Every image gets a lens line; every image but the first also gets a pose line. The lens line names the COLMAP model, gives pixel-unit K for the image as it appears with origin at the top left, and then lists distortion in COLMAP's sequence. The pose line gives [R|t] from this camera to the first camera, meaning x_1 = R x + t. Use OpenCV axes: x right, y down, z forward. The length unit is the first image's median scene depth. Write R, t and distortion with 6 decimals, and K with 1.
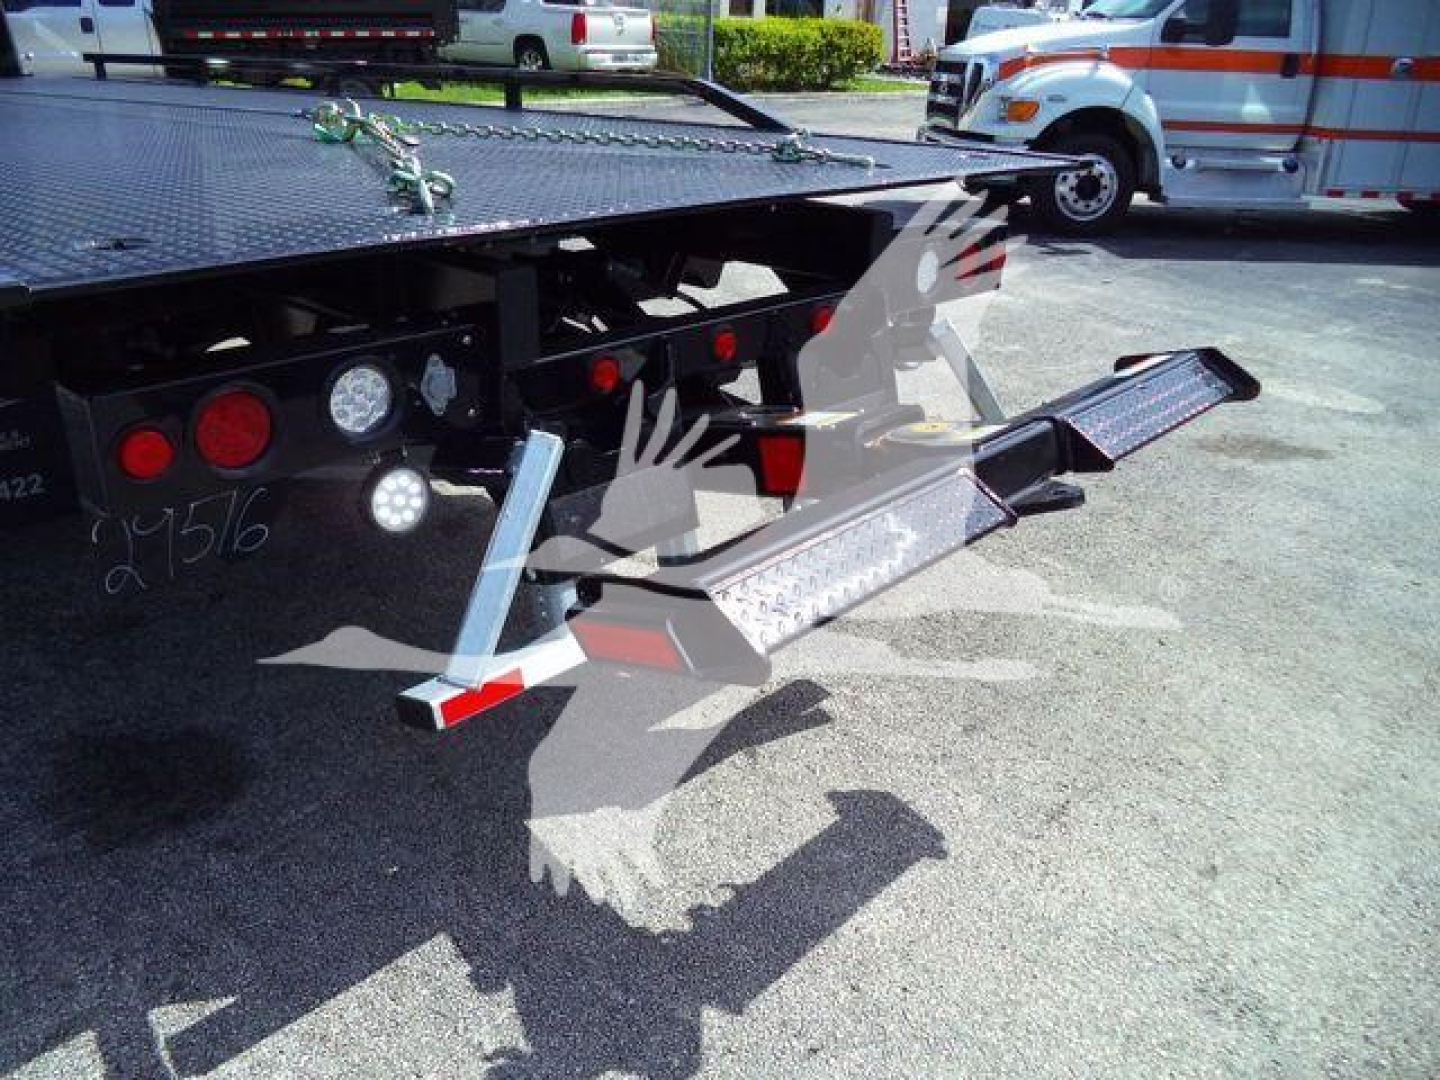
lens RADIAL K [[1158.5, 0, 745.2], [0, 1158.5, 543.0], [0, 0, 1]] dist [-0.038977, 0.016526]
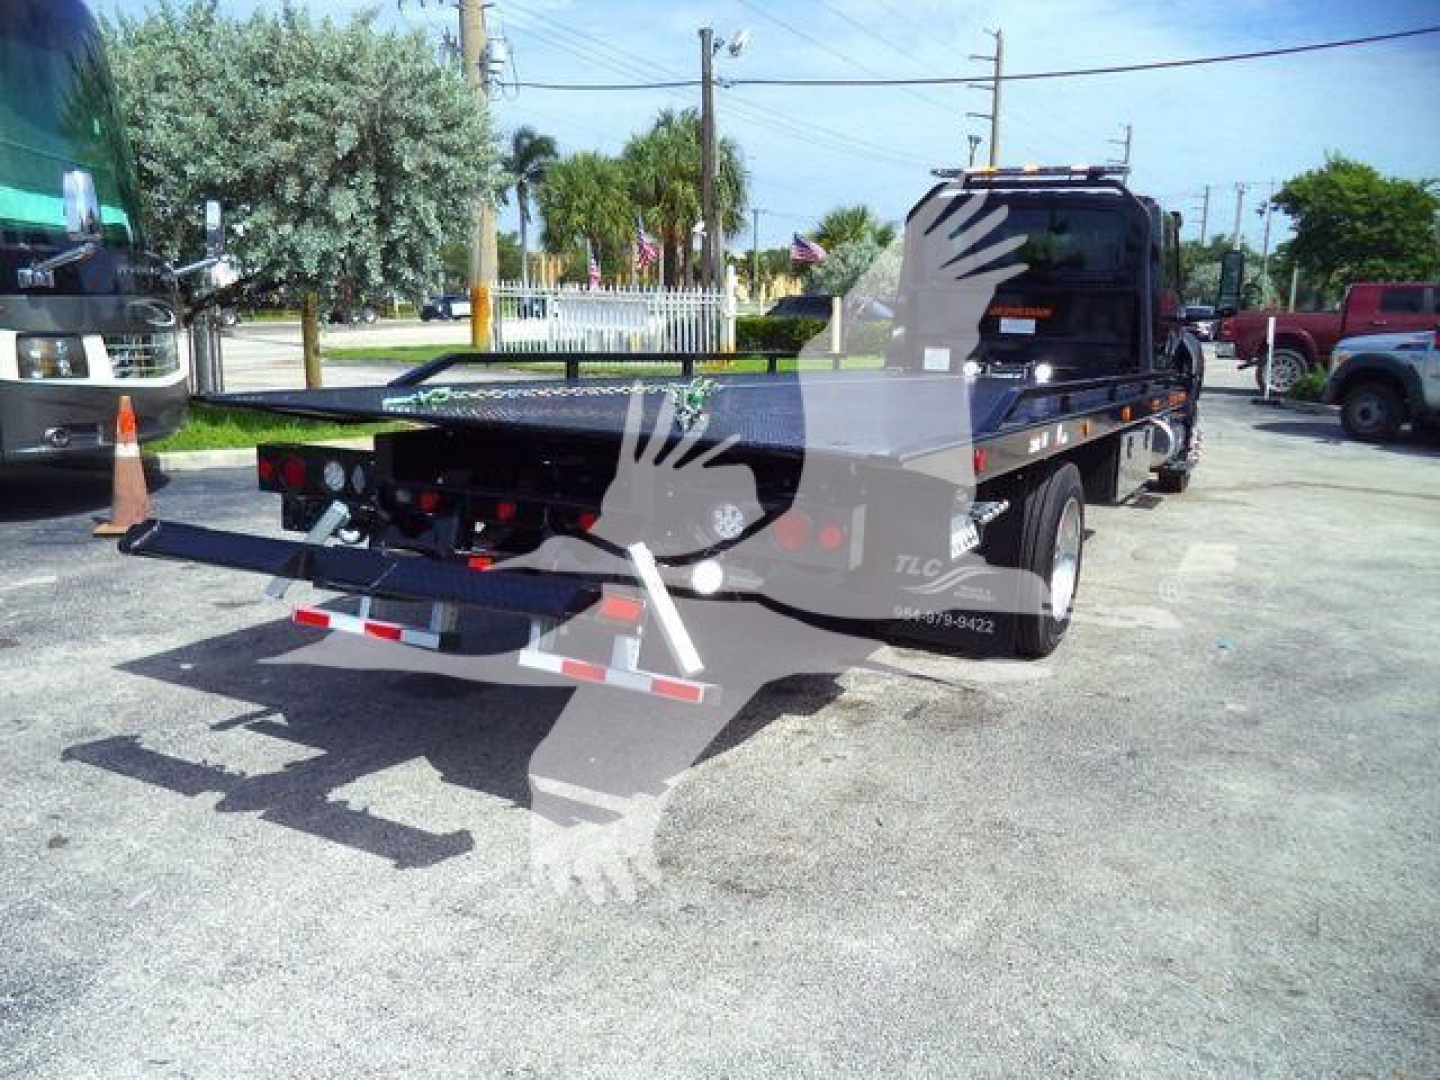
lens RADIAL K [[1189.8, 0, 736.4], [0, 1189.8, 537.5], [0, 0, 1]] dist [-0.030463, 0.007521]
pose [[0.263563, 0.164490, -0.950514, 0.382977], [-0.423619, 0.904994, 0.039150, -0.078644], [0.866649, 0.392338, 0.308204, 0.178283]]
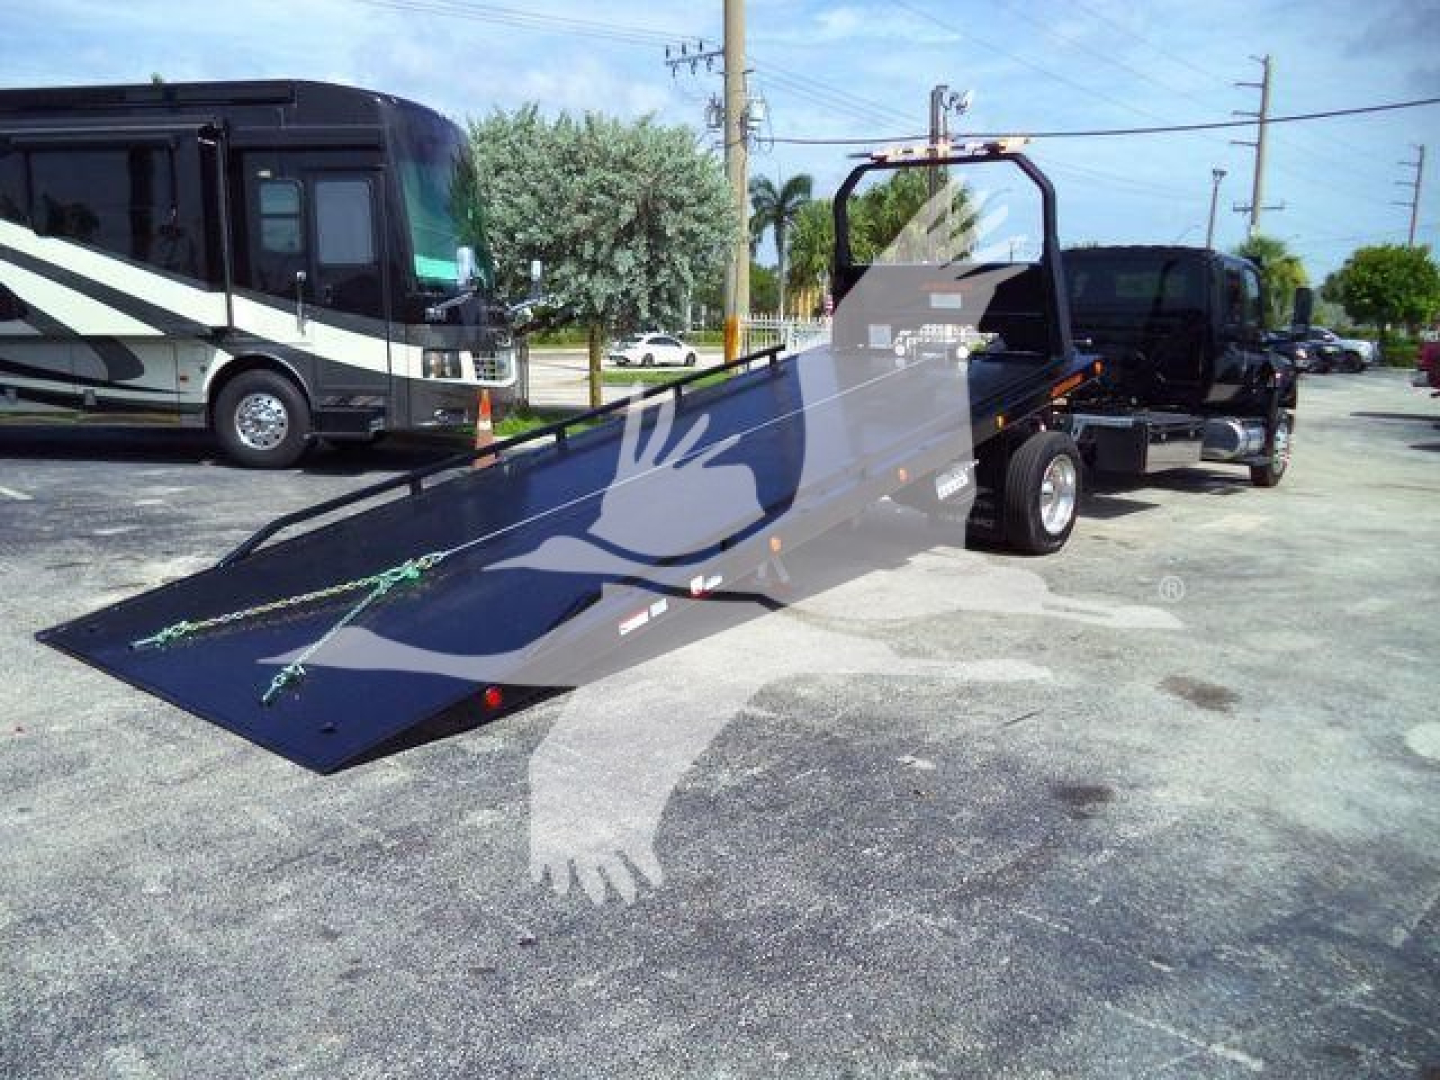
lens RADIAL K [[1185.5, 0, 740.5], [0, 1185.5, 541.6], [0, 0, 1]] dist [-0.005705, -0.025956]
pose [[0.056721, 0.149741, -0.987097, 0.775566], [-0.443382, 0.889622, 0.109476, -0.072388], [0.894536, 0.431452, 0.116852, 0.192207]]
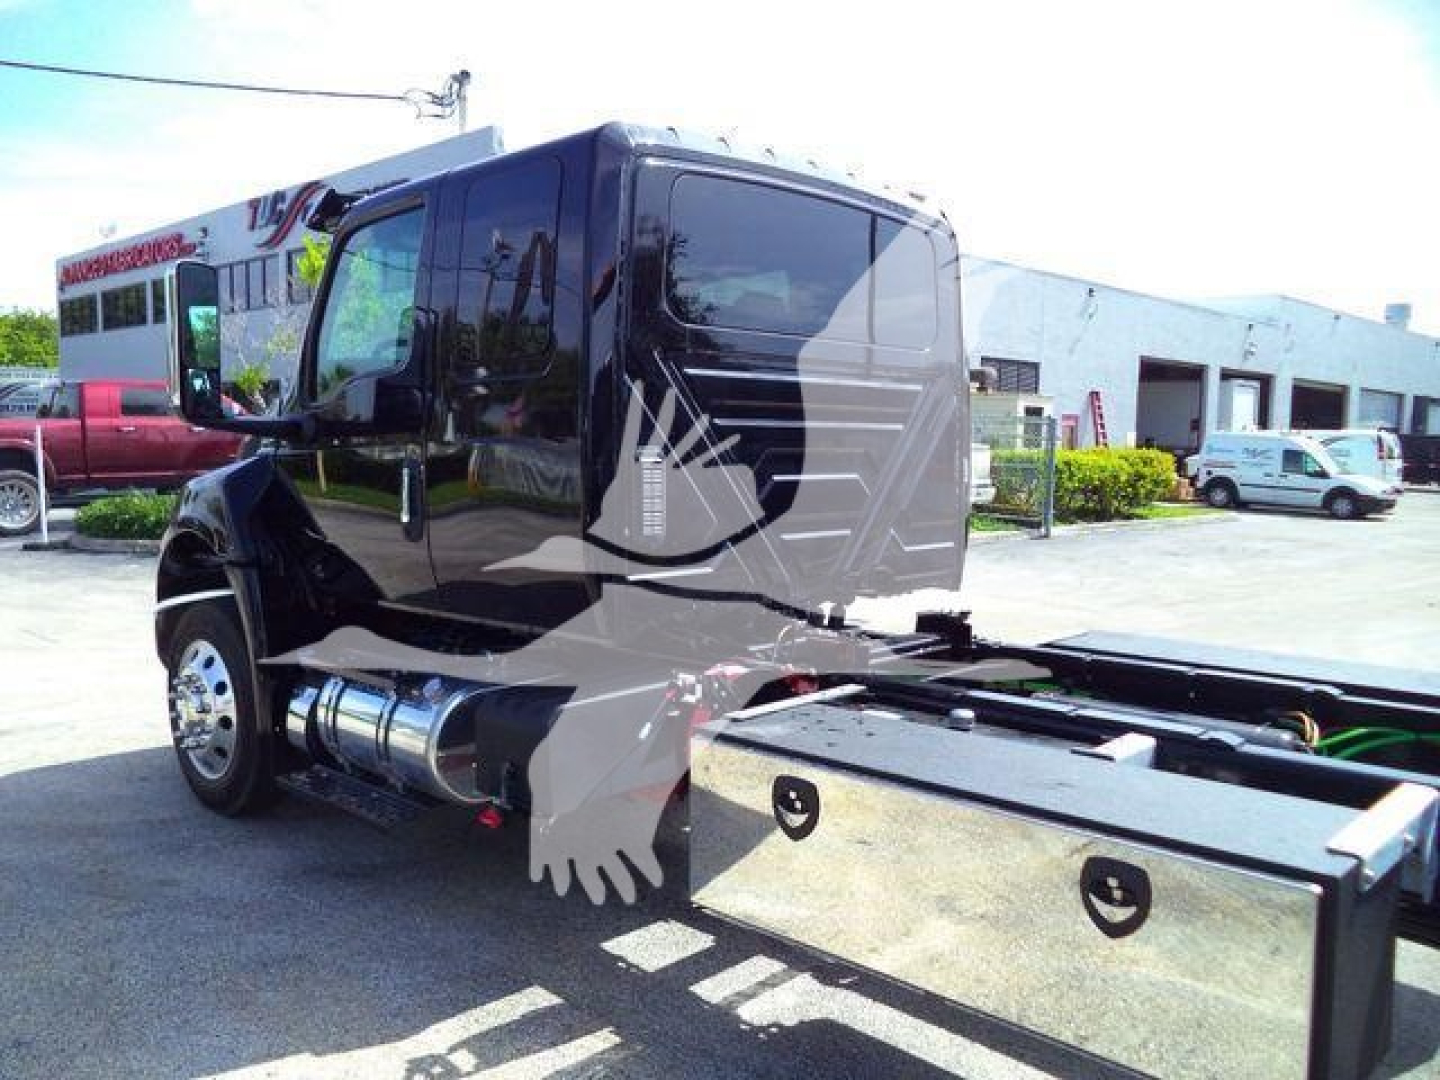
lens RADIAL K [[1182.9, 0, 741.8], [0, 1182.9, 550.5], [0, 0, 1]] dist [-0.033233, -0.006517]
pose [[0.998960, -0.017136, -0.042244, -0.526905], [0.002181, 0.943565, -0.331179, -0.117133], [0.045535, 0.330742, 0.942622, 0.195410]]
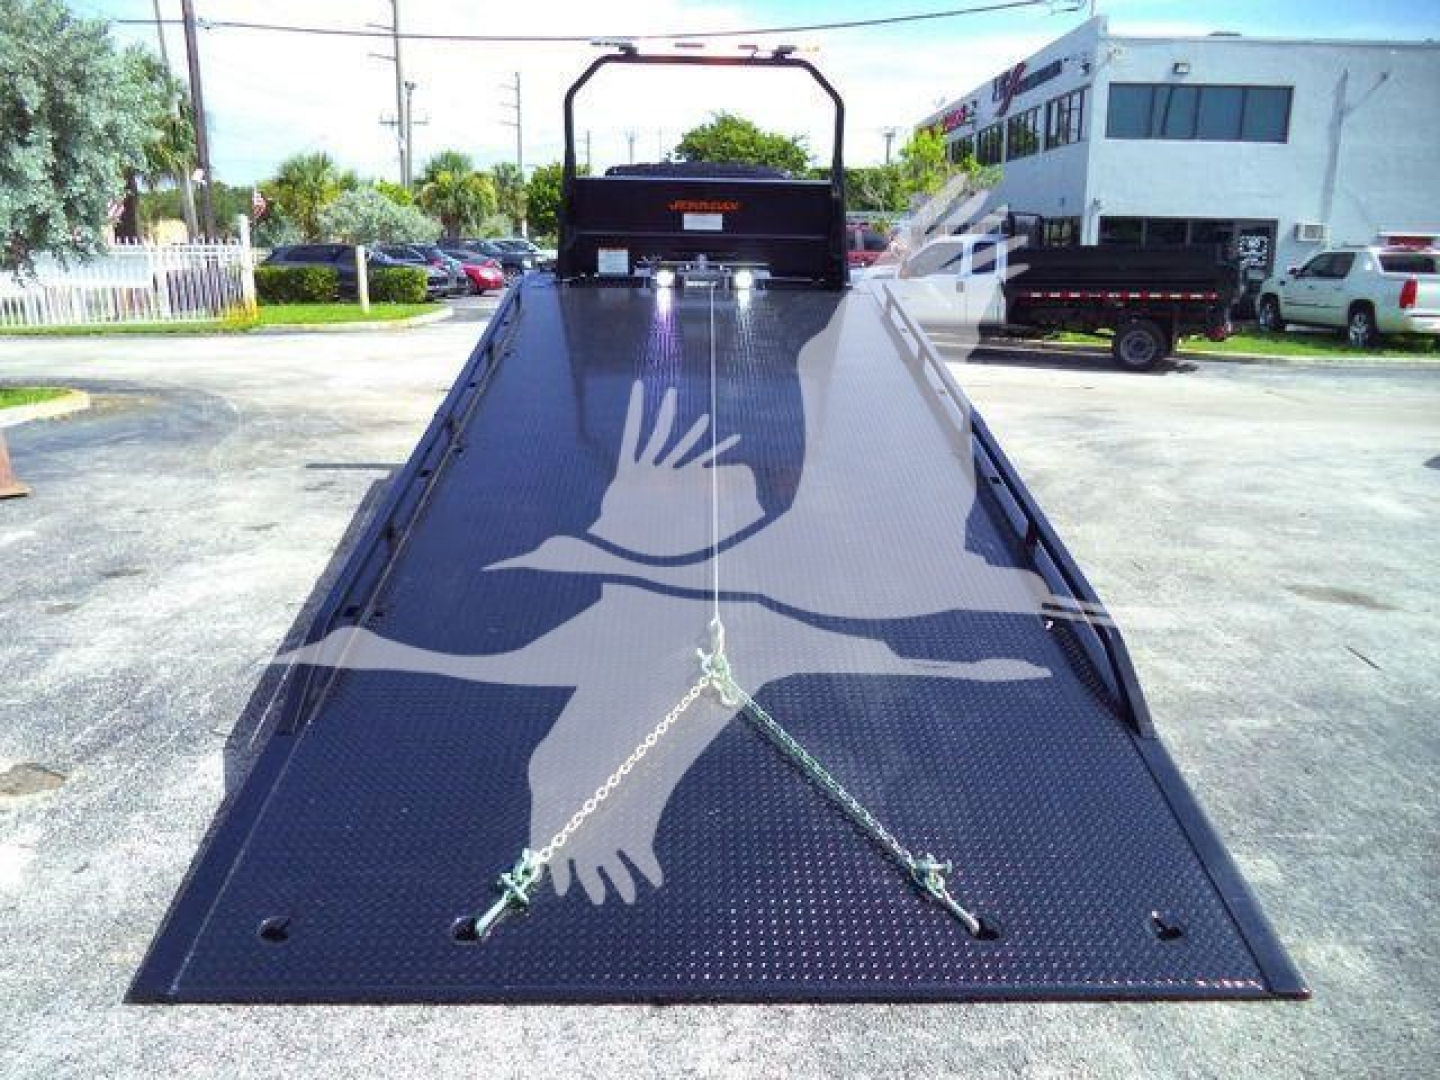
lens RADIAL K [[1183.8, 0, 746.1], [0, 1183.8, 533.5], [0, 0, 1]] dist [-0.022094, -0.004368]
pose [[0.695134, 0.141487, -0.704819, 0.440402], [-0.294082, 0.950617, -0.099212, 0.080308], [0.655976, 0.276240, 0.702415, -0.160840]]
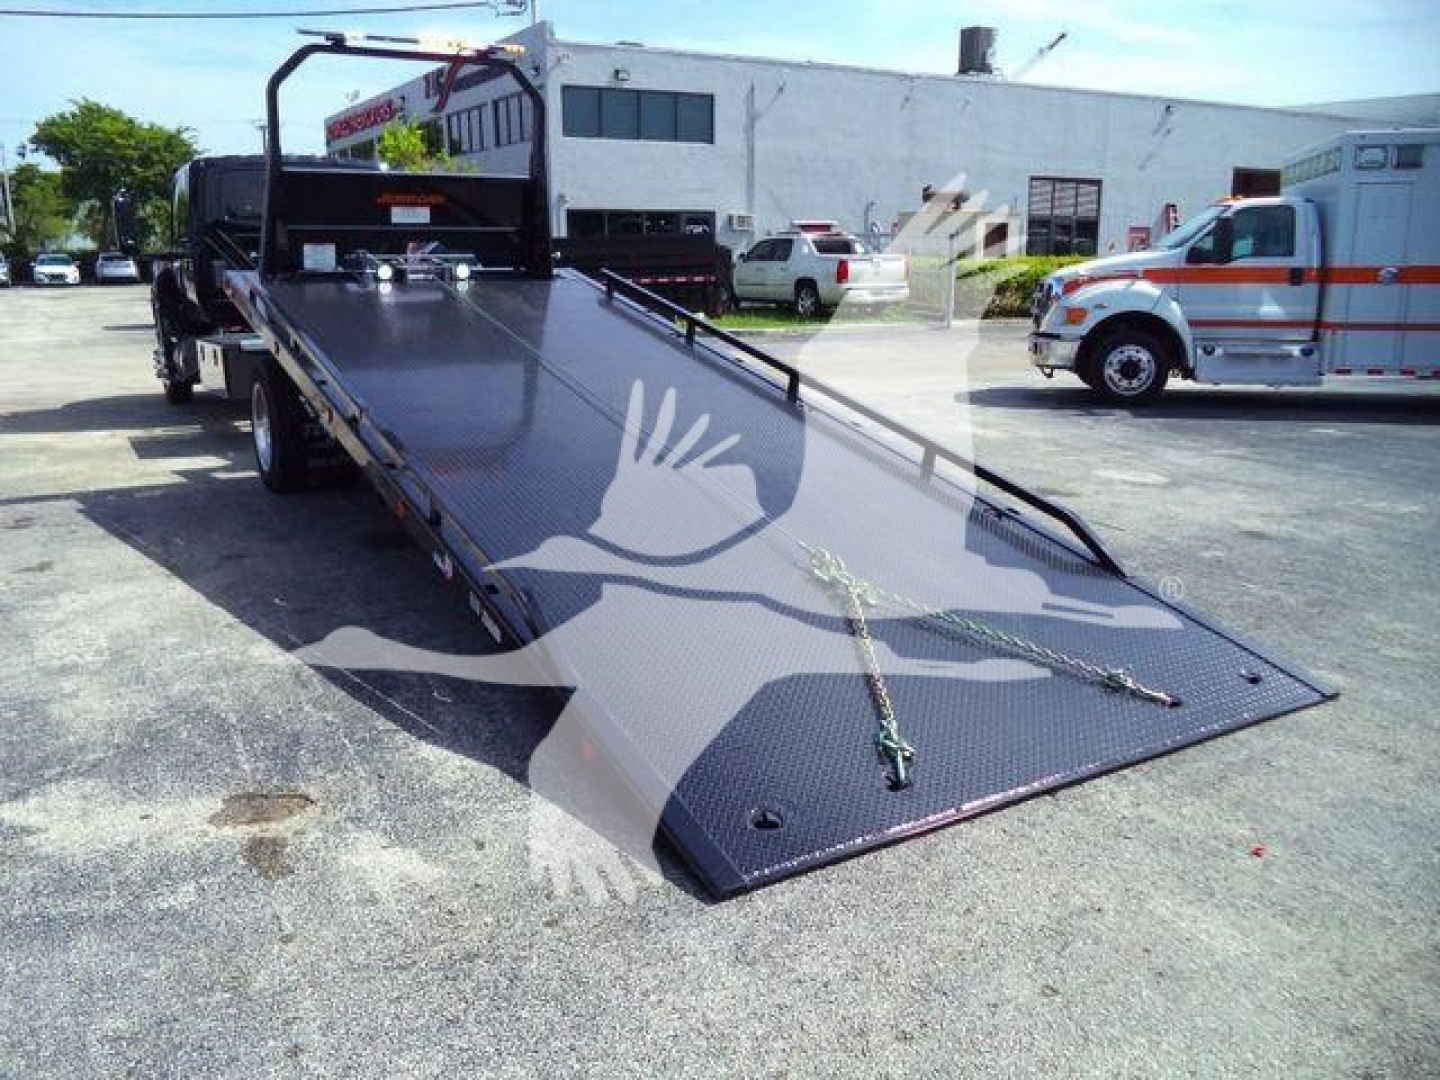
lens RADIAL K [[1158.9, 0, 749.0], [0, 1158.9, 534.7], [0, 0, 1]] dist [-0.007834, -0.029626]
pose [[0.957361, 0.028545, -0.287481, 0.263495], [-0.084771, 0.979059, -0.185088, 0.157791], [0.276178, 0.201566, 0.939732, -0.328814]]
